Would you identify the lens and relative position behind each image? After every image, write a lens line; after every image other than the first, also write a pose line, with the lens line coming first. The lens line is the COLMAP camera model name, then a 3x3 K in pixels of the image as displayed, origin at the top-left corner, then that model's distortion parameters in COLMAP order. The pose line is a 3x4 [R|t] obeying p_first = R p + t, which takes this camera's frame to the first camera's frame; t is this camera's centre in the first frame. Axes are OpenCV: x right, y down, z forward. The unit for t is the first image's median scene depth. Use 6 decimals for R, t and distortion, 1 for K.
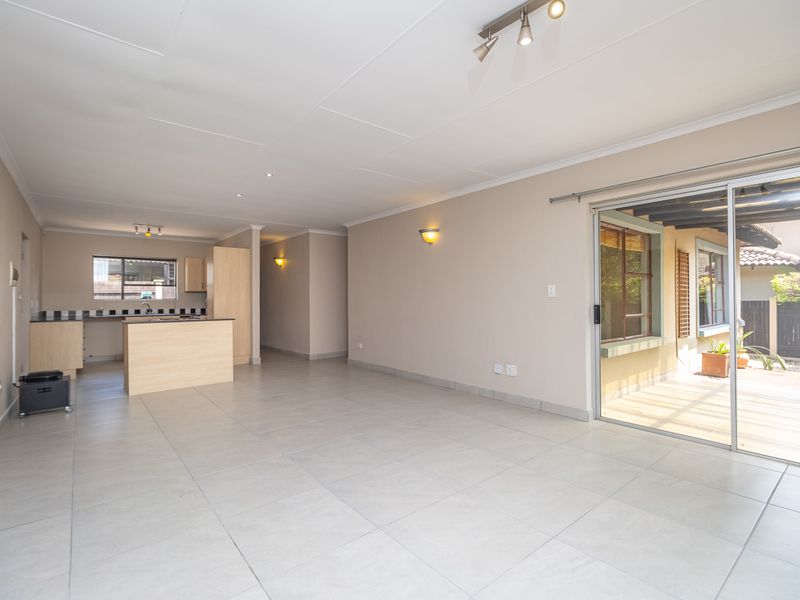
lens RADIAL K [[391.0, 0, 400.0], [0, 391.0, 300.0], [0, 0, 1]] dist [-0.001674, -0.000125]
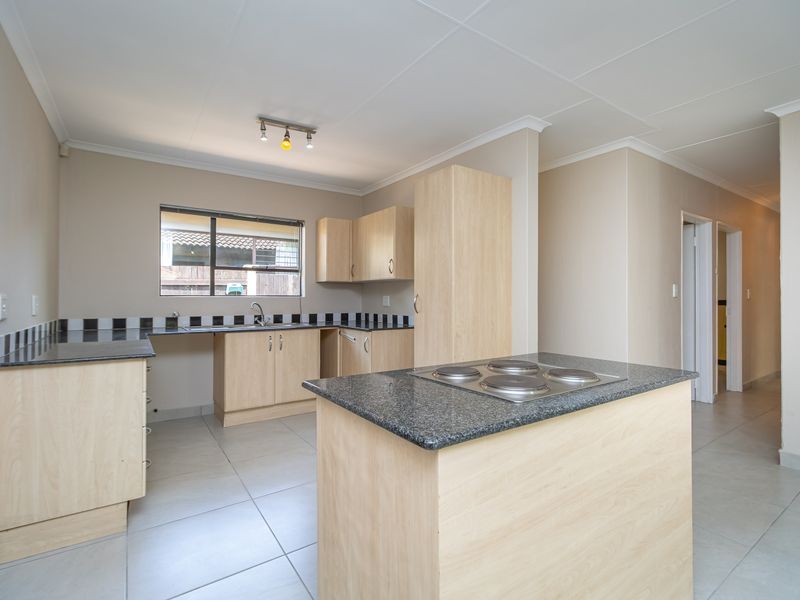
lens RADIAL K [[391.0, 0, 400.0], [0, 391.0, 300.0], [0, 0, 1]] dist [-0.001674, -0.000125]
pose [[0.996444, 0.008344, -0.083848, -0.475731], [-0.007921, 0.999954, 0.005382, -0.001042], [0.083889, -0.004699, 0.996464, 0.573877]]
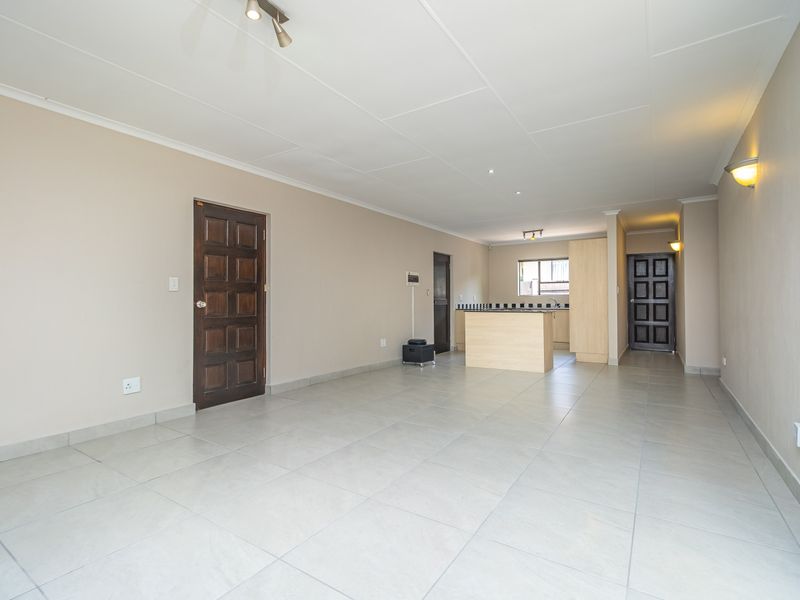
lens RADIAL K [[391.0, 0, 400.0], [0, 391.0, 300.0], [0, 0, 1]] dist [-0.001674, -0.000125]
pose [[0.297909, 0.002214, -0.954592, 0.344639], [0.000802, 0.999996, 0.002569, 0.011434], [0.954594, -0.001531, 0.297906, 0.268594]]
